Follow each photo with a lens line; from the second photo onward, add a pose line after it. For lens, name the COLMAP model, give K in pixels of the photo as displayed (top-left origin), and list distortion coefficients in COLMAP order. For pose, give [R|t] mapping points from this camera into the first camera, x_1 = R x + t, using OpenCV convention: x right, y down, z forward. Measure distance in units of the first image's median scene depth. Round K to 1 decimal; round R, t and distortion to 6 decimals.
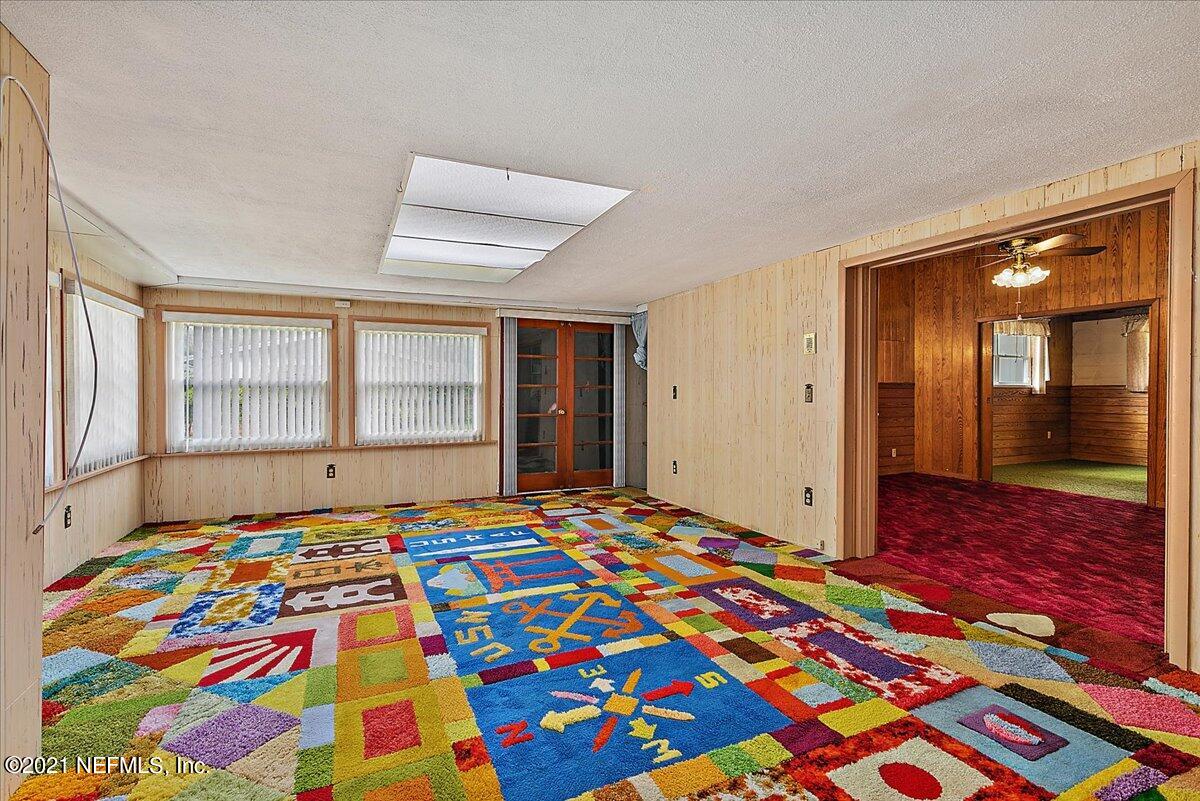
lens RADIAL K [[545.4, 0, 593.2], [0, 545.4, 395.3], [0, 0, 1]] dist [0.003853, -0.000986]
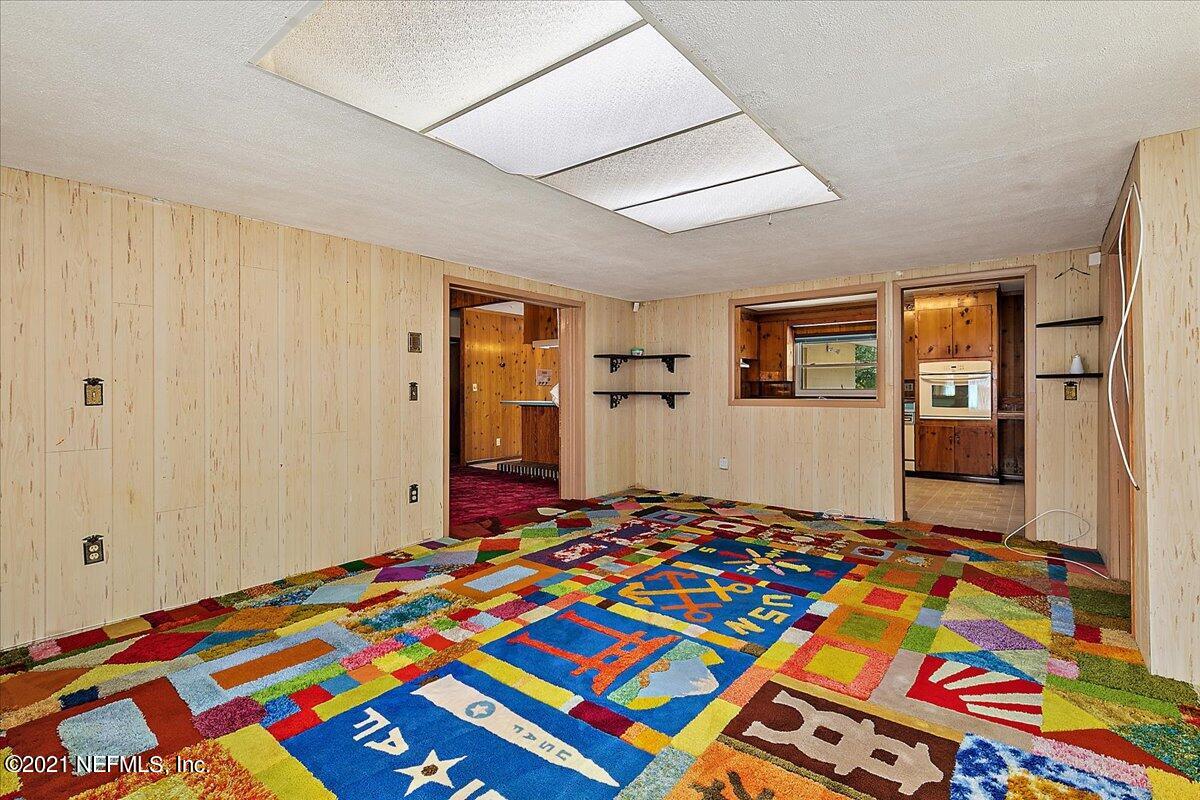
lens RADIAL K [[545.4, 0, 601.1], [0, 545.4, 391.2], [0, 0, 1]] dist [0.003853, -0.000986]
pose [[-0.449081, -0.001012, 0.893491, -0.854740], [0.008306, 0.999951, 0.005308, -0.008457], [-0.893452, 0.009805, -0.449051, 1.472689]]
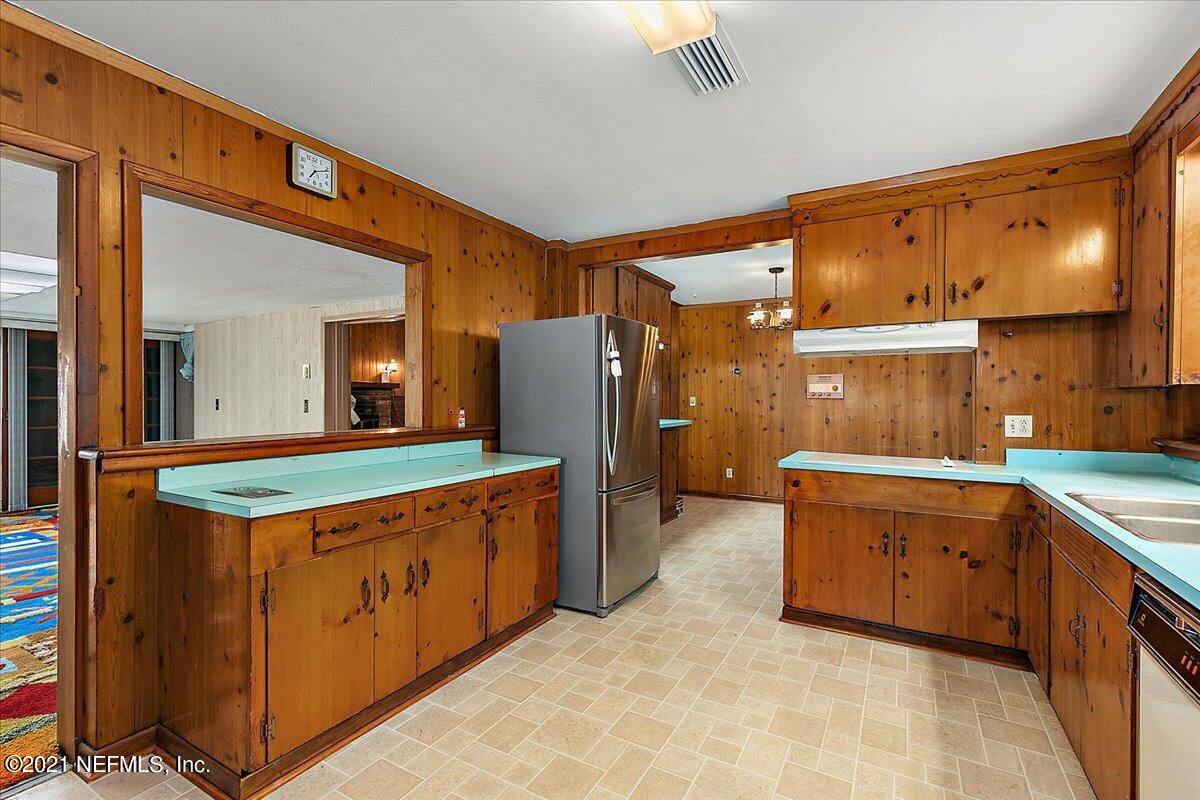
lens RADIAL K [[545.4, 0, 598.6], [0, 545.4, 399.7], [0, 0, 1]] dist [0.003853, -0.000986]
pose [[0.814751, -0.000649, 0.579811, 0.245666], [0.002035, 0.999996, -0.001740, -0.021233], [-0.579808, 0.002598, 0.814749, -0.781267]]
